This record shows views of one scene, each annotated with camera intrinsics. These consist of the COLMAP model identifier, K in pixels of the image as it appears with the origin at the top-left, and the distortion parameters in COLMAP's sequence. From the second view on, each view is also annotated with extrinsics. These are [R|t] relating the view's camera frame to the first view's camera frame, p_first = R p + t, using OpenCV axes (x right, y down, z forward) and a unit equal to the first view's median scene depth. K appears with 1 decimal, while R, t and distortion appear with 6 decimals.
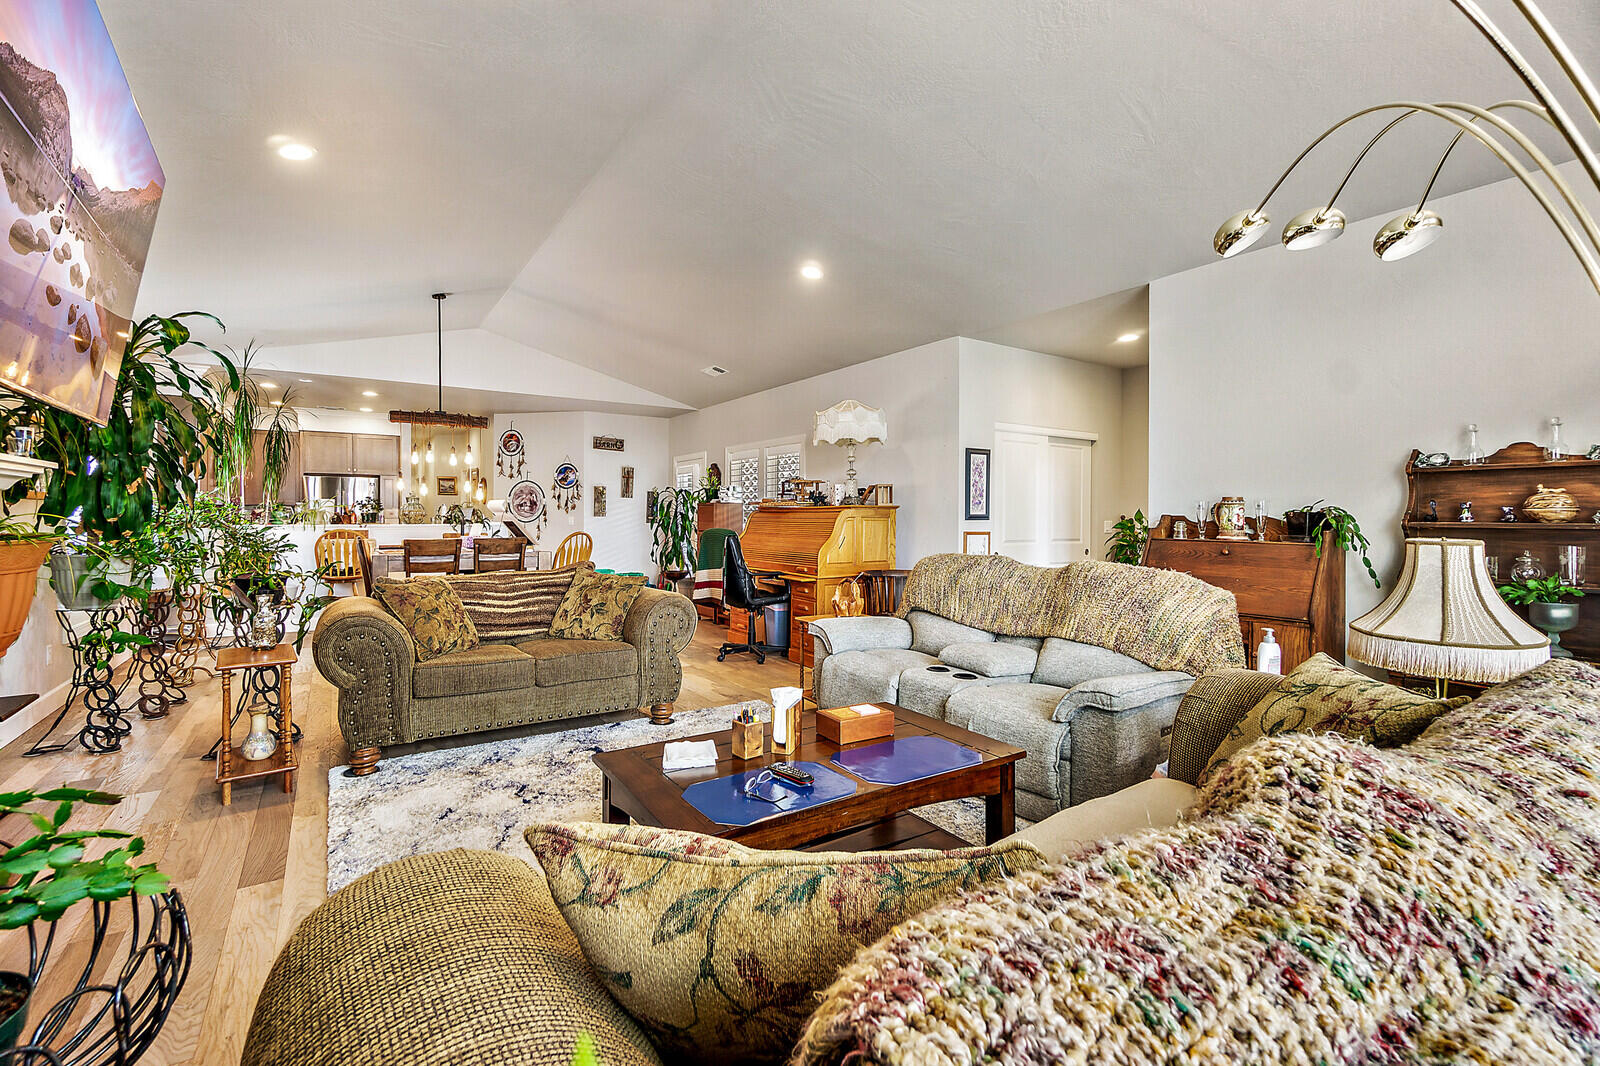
lens RADIAL K [[699.6, 0, 785.6], [0, 699.6, 523.8], [0, 0, 1]] dist [-0.000048, -0.000165]
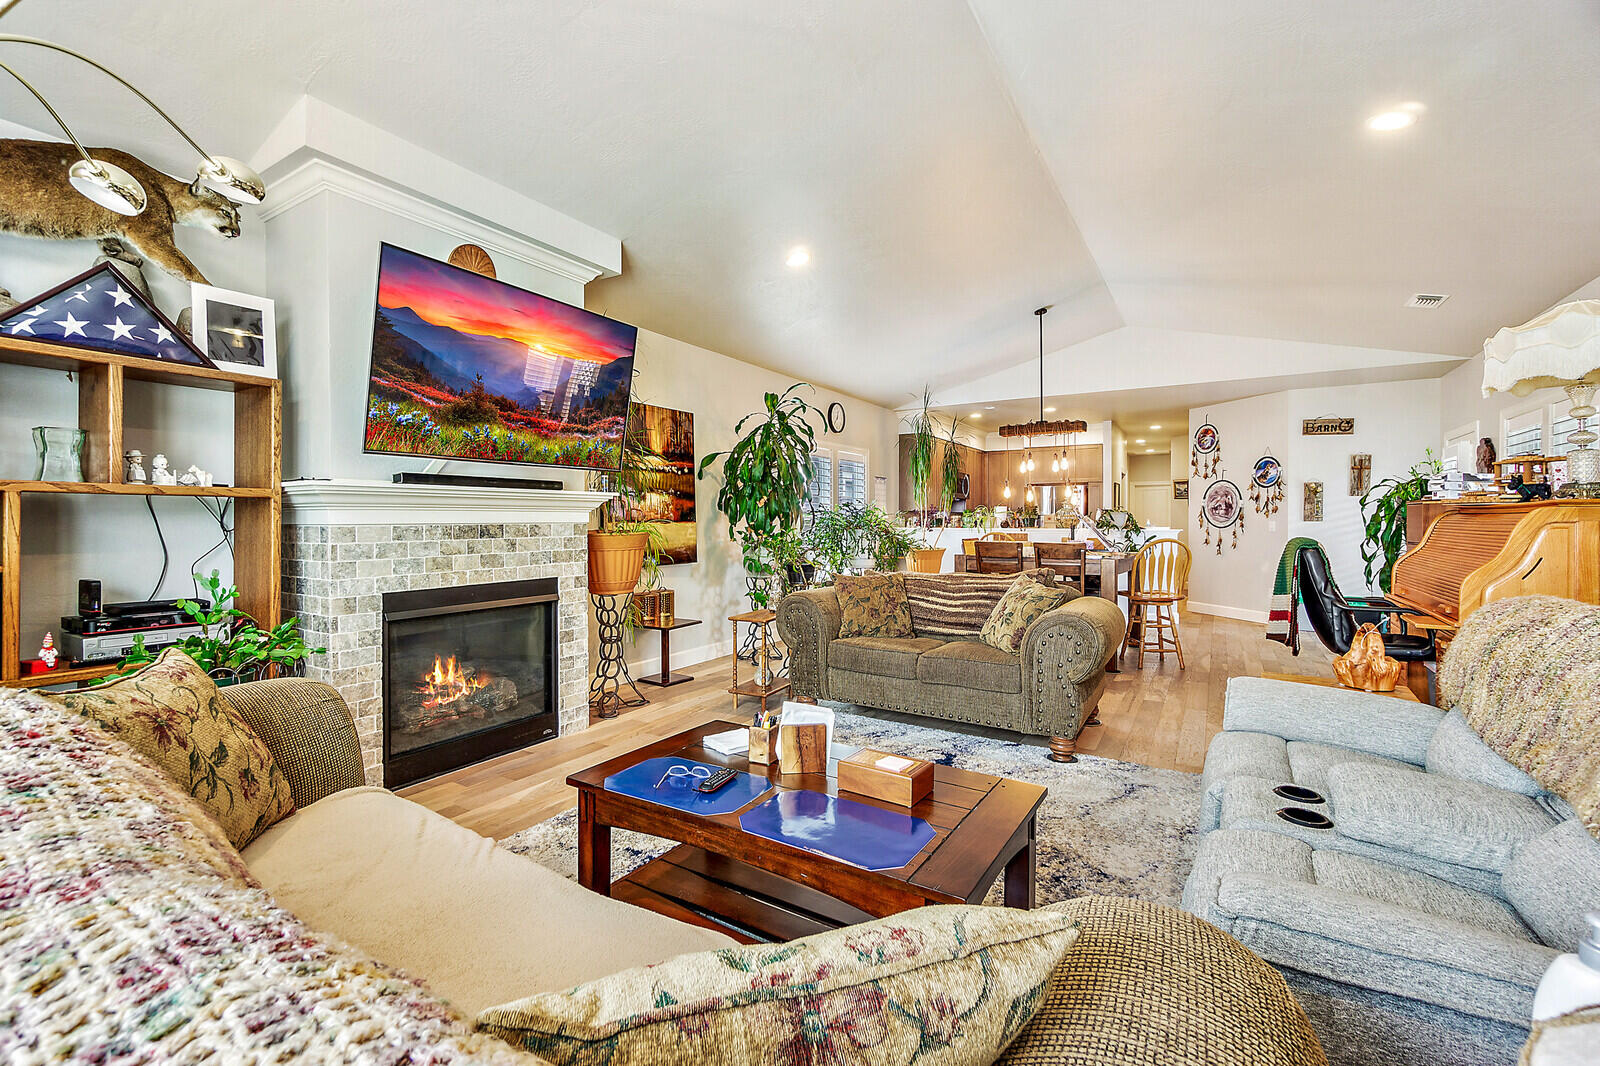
lens RADIAL K [[699.6, 0, 788.2], [0, 699.6, 530.3], [0, 0, 1]] dist [-0.000048, -0.000165]
pose [[0.417822, 0.010896, -0.908464, 0.305697], [-0.009057, 0.999928, 0.007827, -0.001546], [0.908484, 0.004958, 0.417891, 0.218255]]
